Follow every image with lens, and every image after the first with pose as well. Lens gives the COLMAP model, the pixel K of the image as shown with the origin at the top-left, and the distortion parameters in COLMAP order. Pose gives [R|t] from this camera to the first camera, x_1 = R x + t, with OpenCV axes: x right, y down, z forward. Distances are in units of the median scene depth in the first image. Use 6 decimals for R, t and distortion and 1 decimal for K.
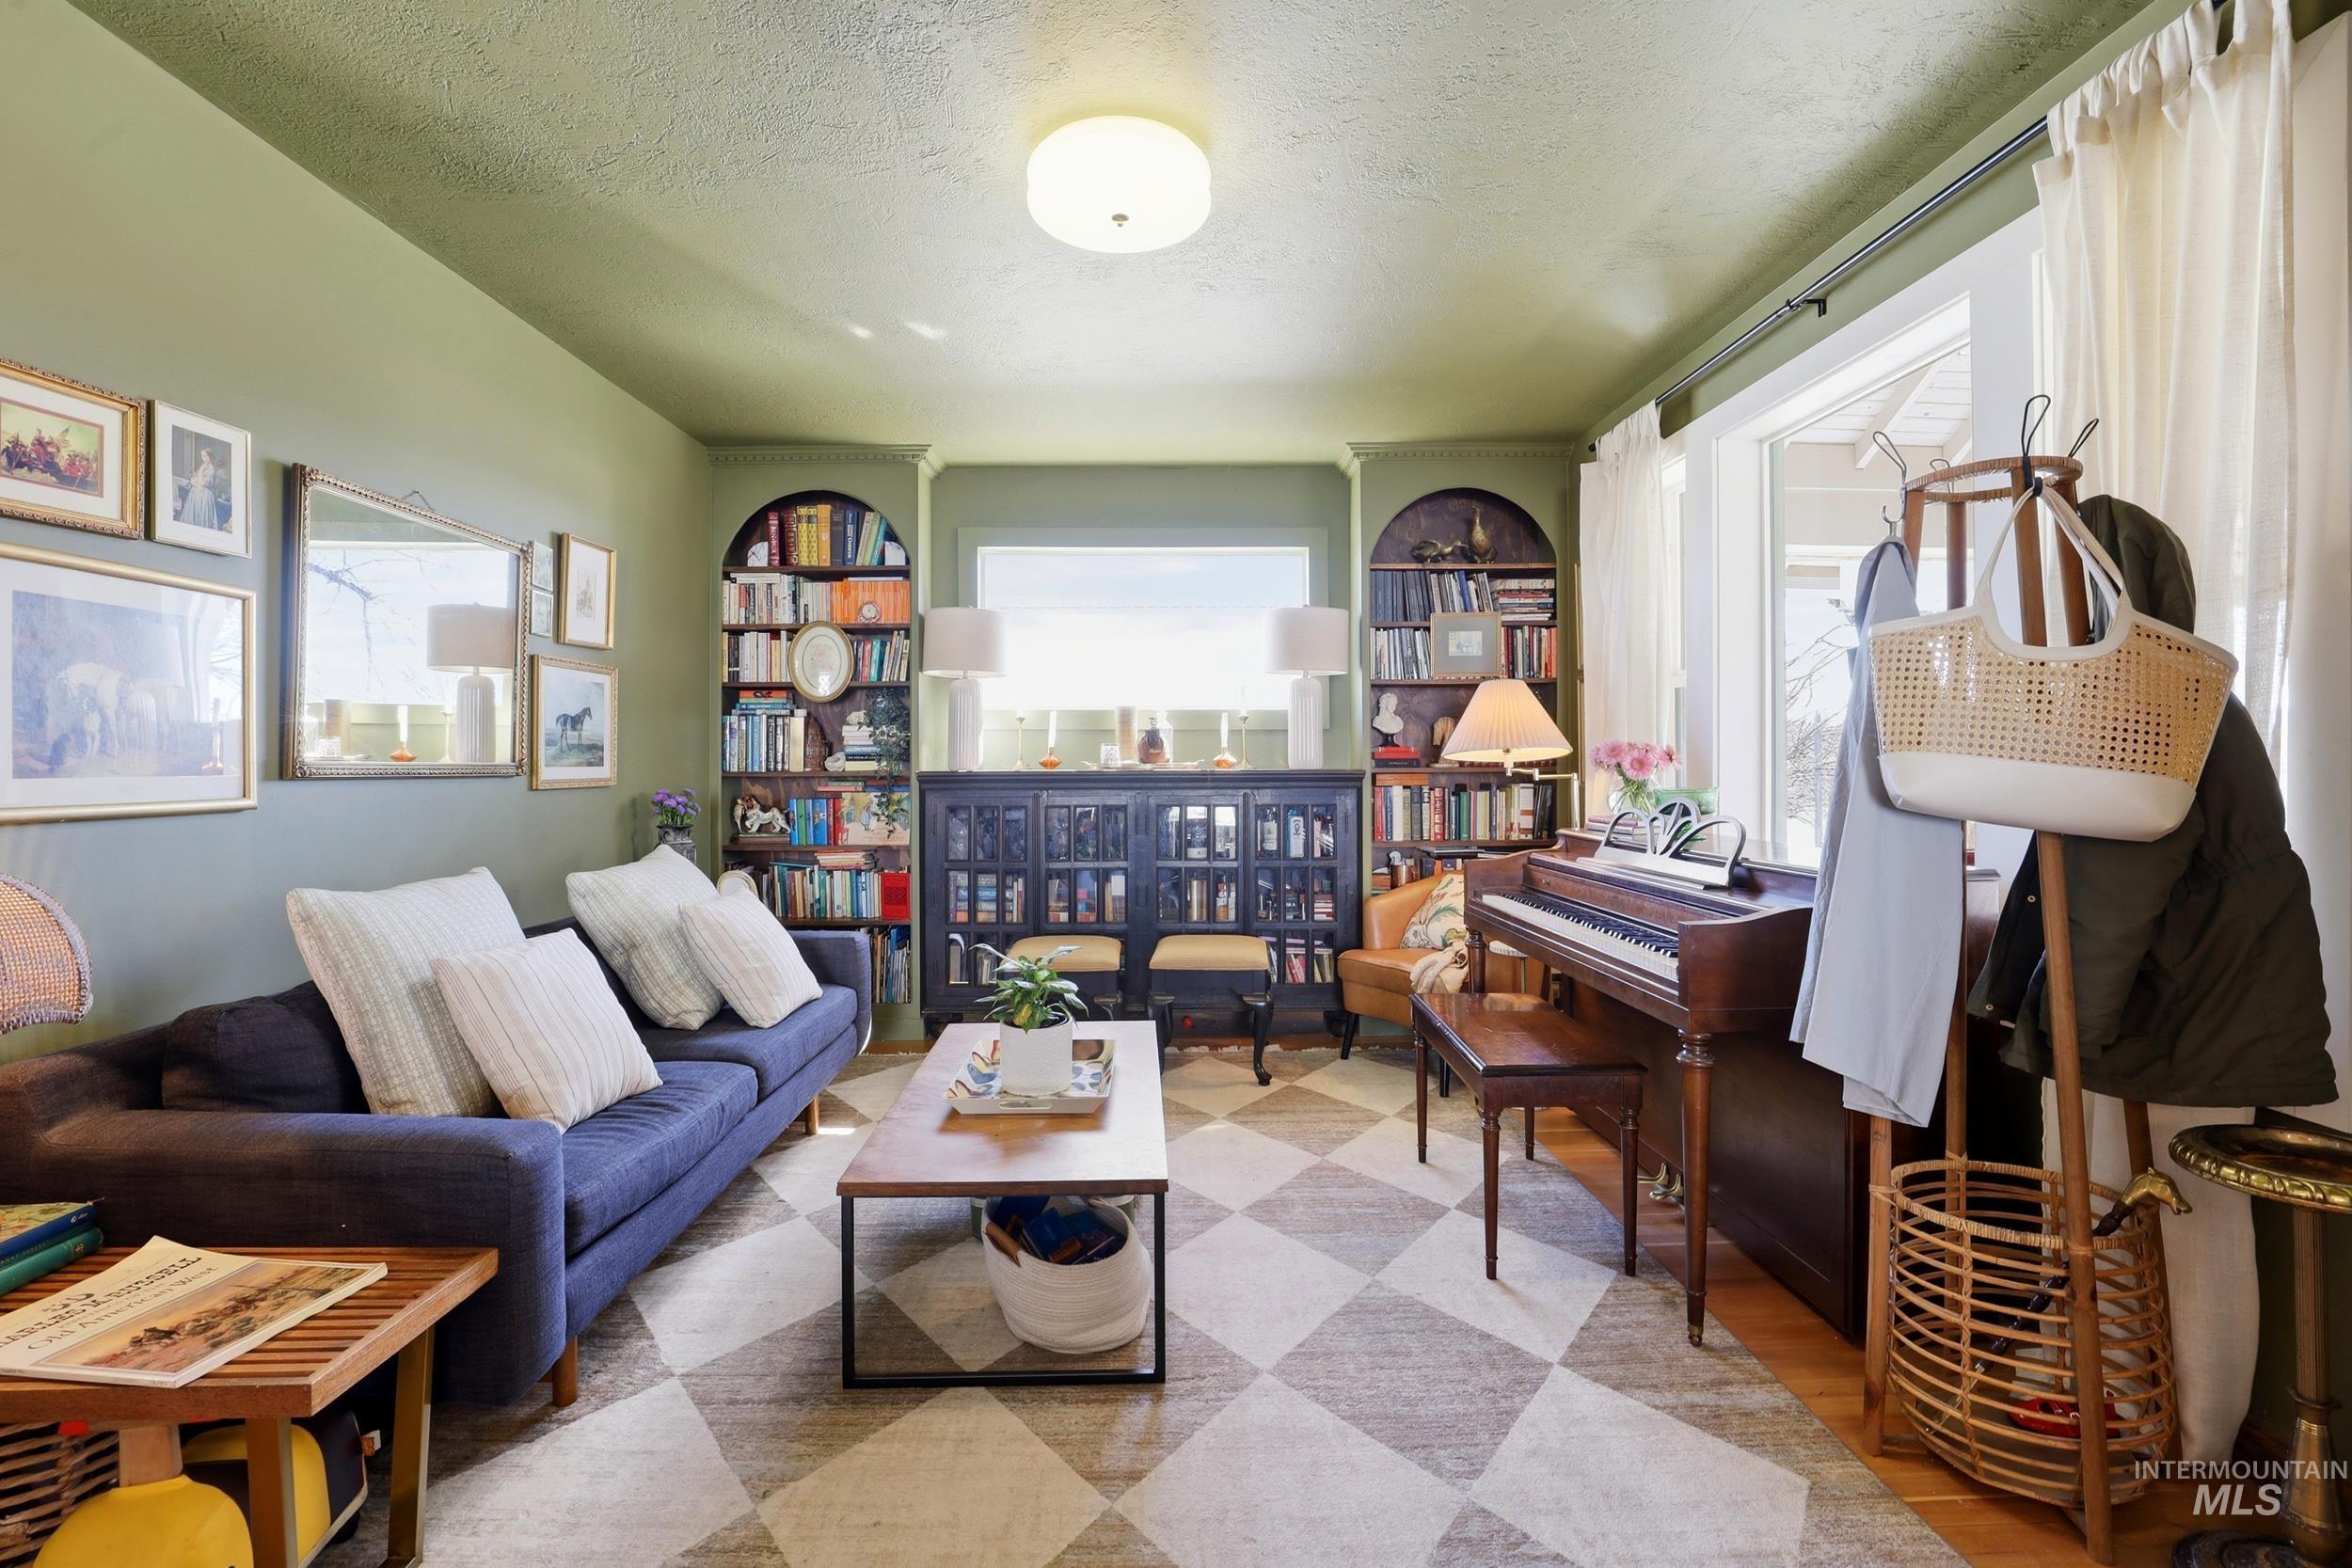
lens RADIAL K [[1086.6, 0, 1169.4], [0, 1086.6, 752.9], [0, 0, 1]] dist [-0.024799, 0.000962]
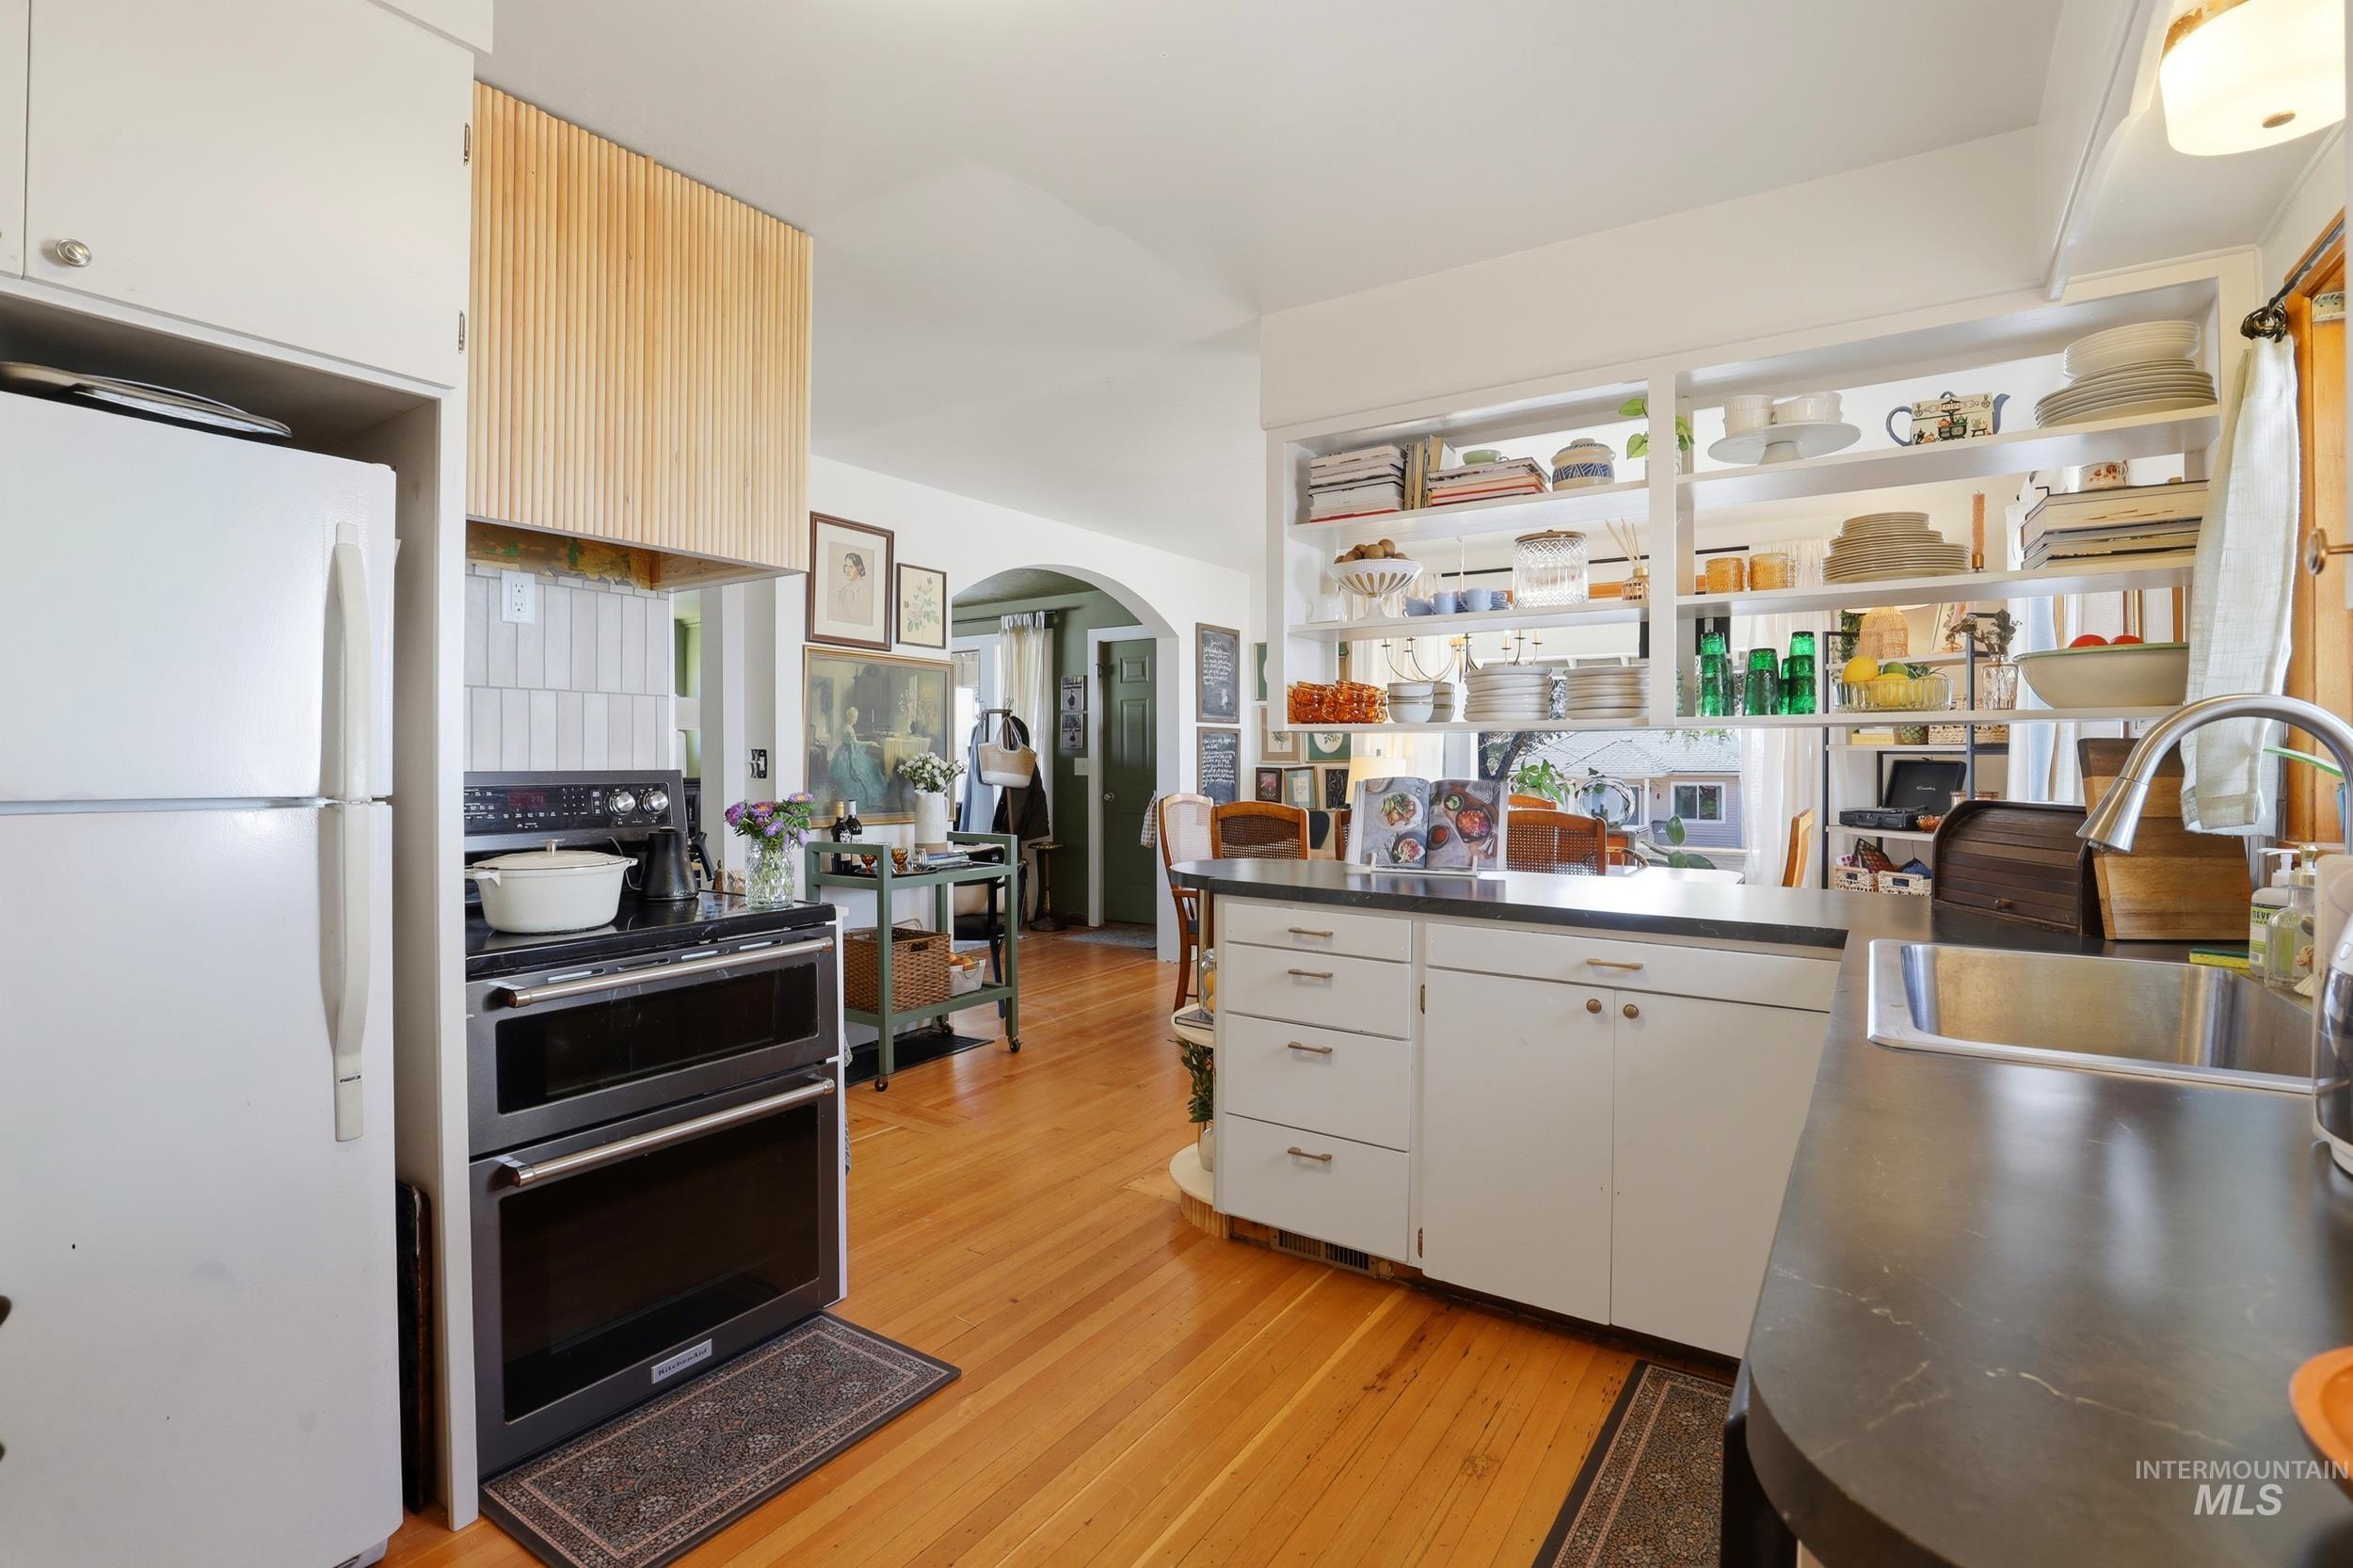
lens RADIAL K [[1103.0, 0, 1175.3], [0, 1103.0, 766.8], [0, 0, 1]] dist [-0.034766, 0.005340]
pose [[0.561260, -0.000939, 0.827639, -1.003648], [-0.001941, 0.999995, 0.002450, -0.010794], [-0.827638, -0.002981, 0.561255, -0.845799]]
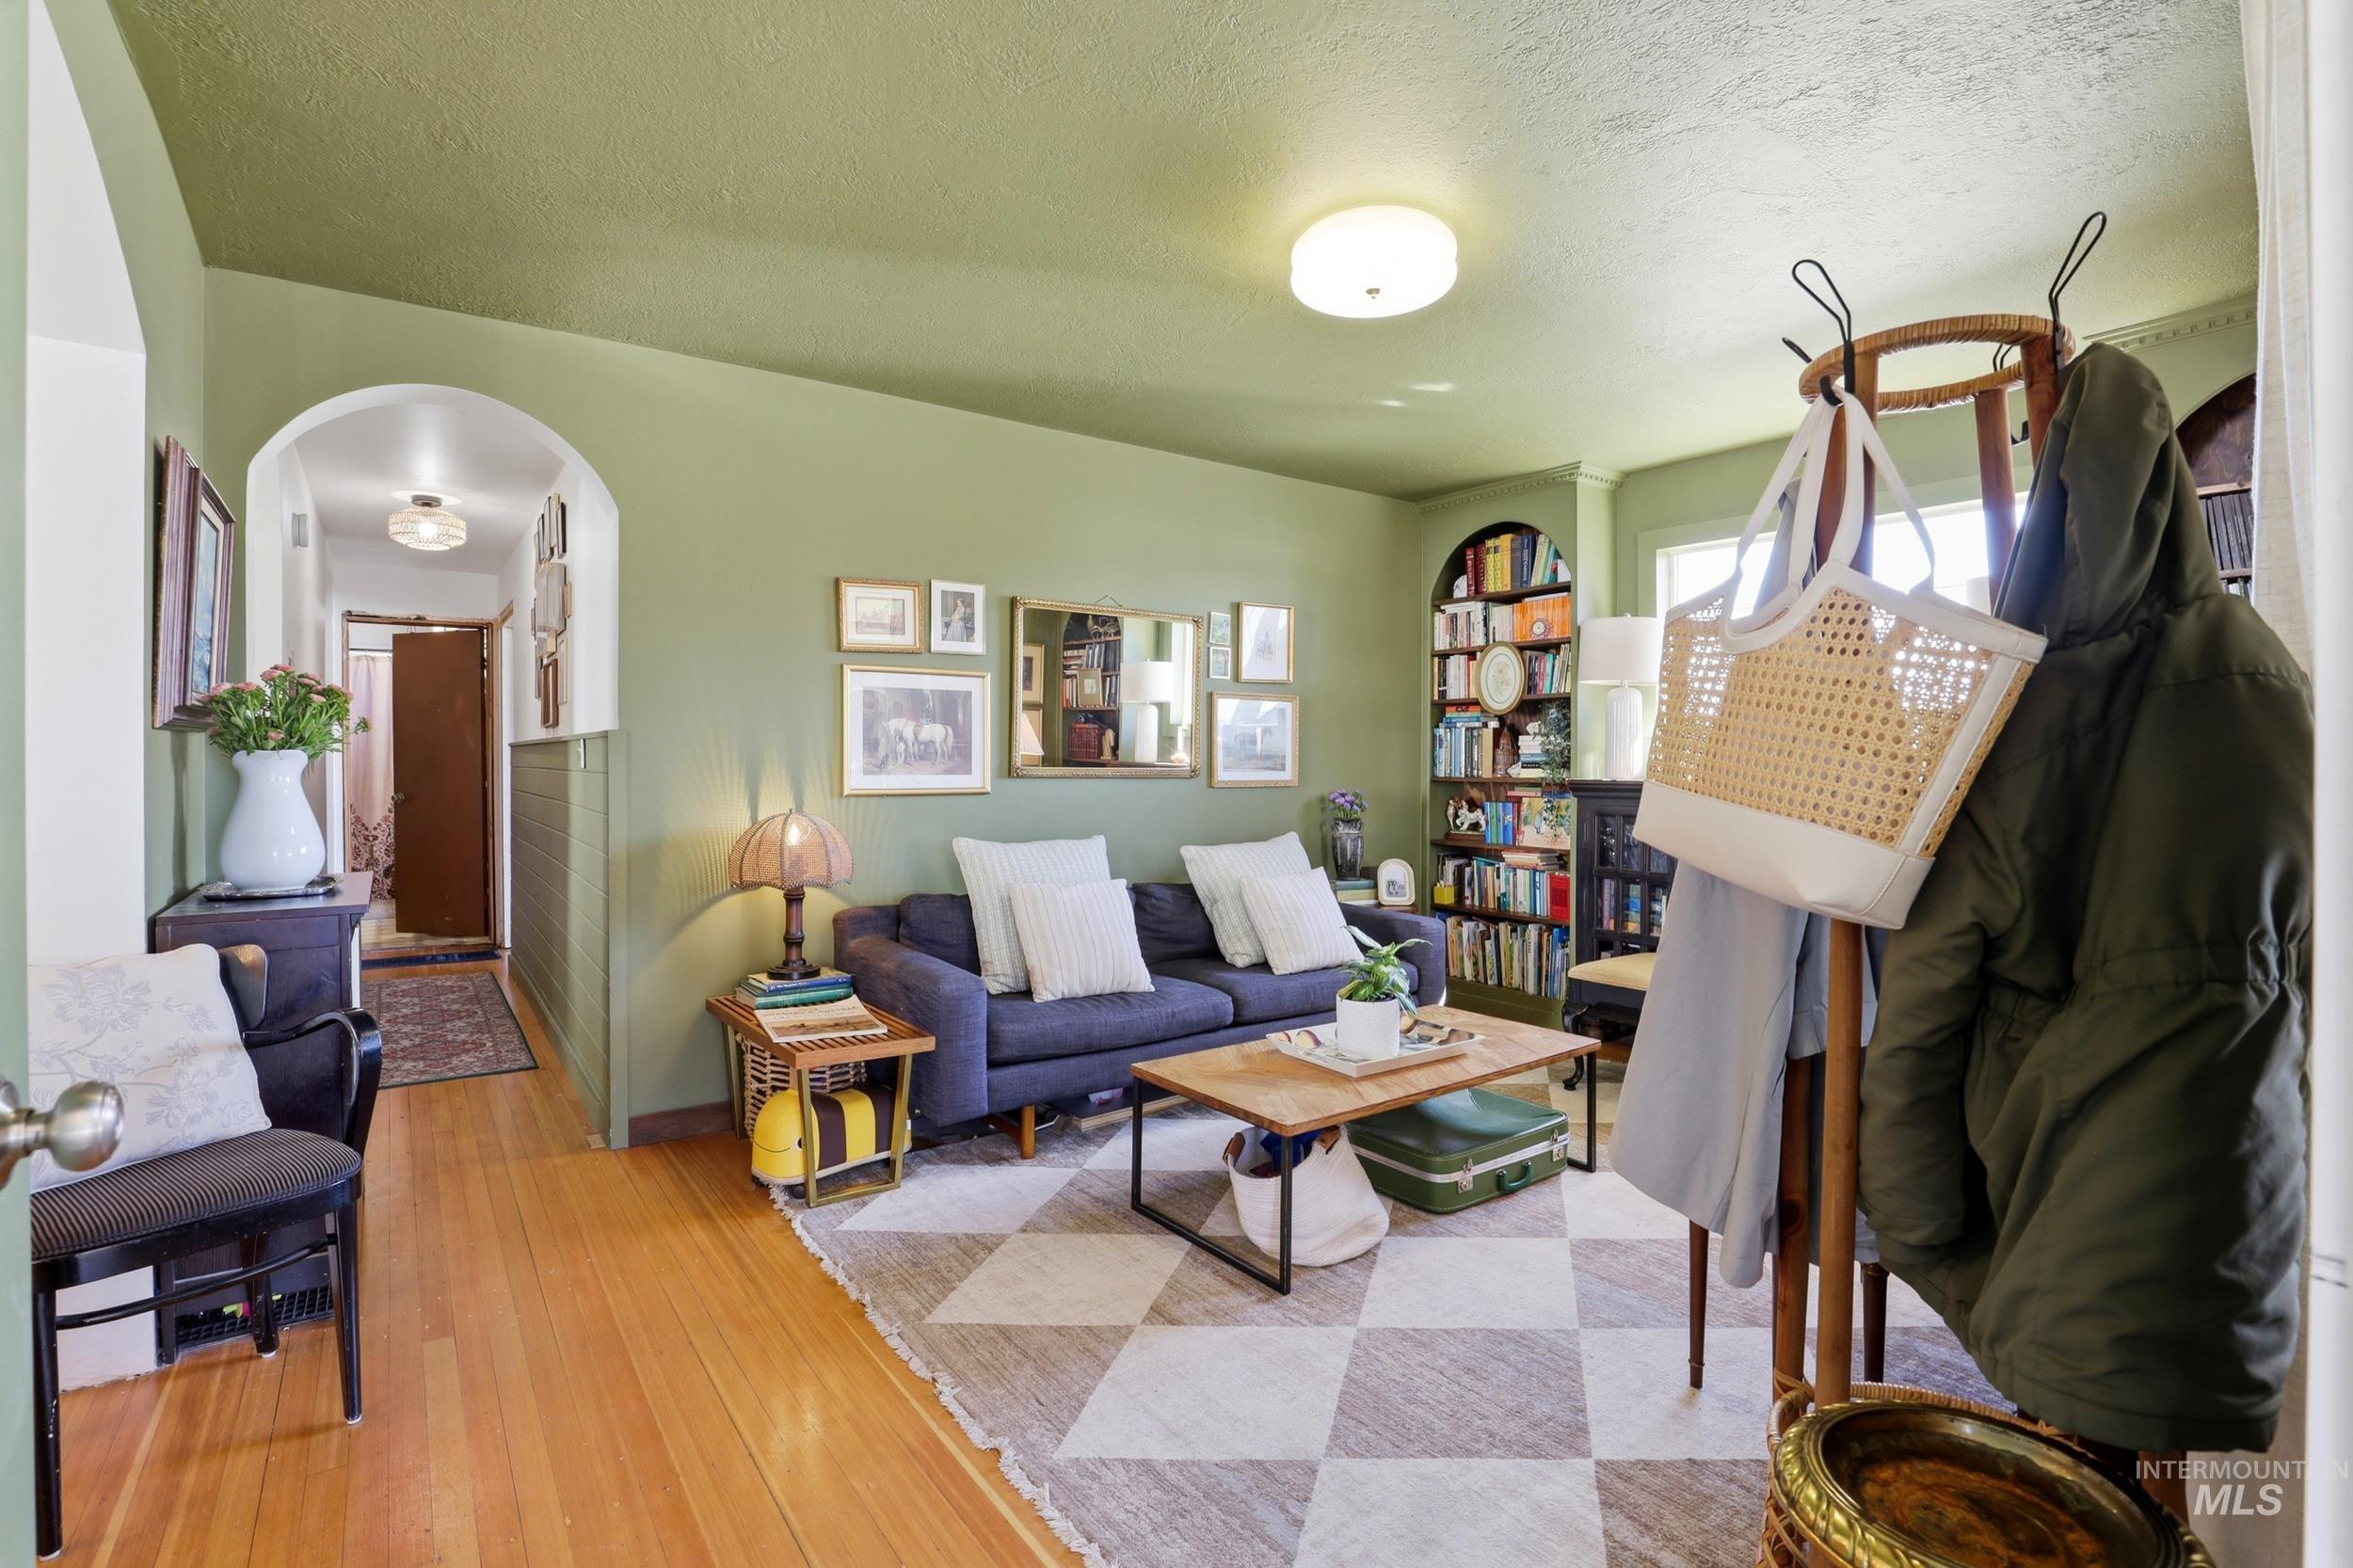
lens RADIAL K [[1087.2, 0, 1183.9], [0, 1087.2, 767.4], [0, 0, 1]] dist [-0.024799, 0.000962]
pose [[0.586701, 0.011118, -0.809728, 0.383813], [-0.000744, 0.999913, 0.013190, -0.007459], [0.809804, -0.007136, 0.586658, 0.090132]]
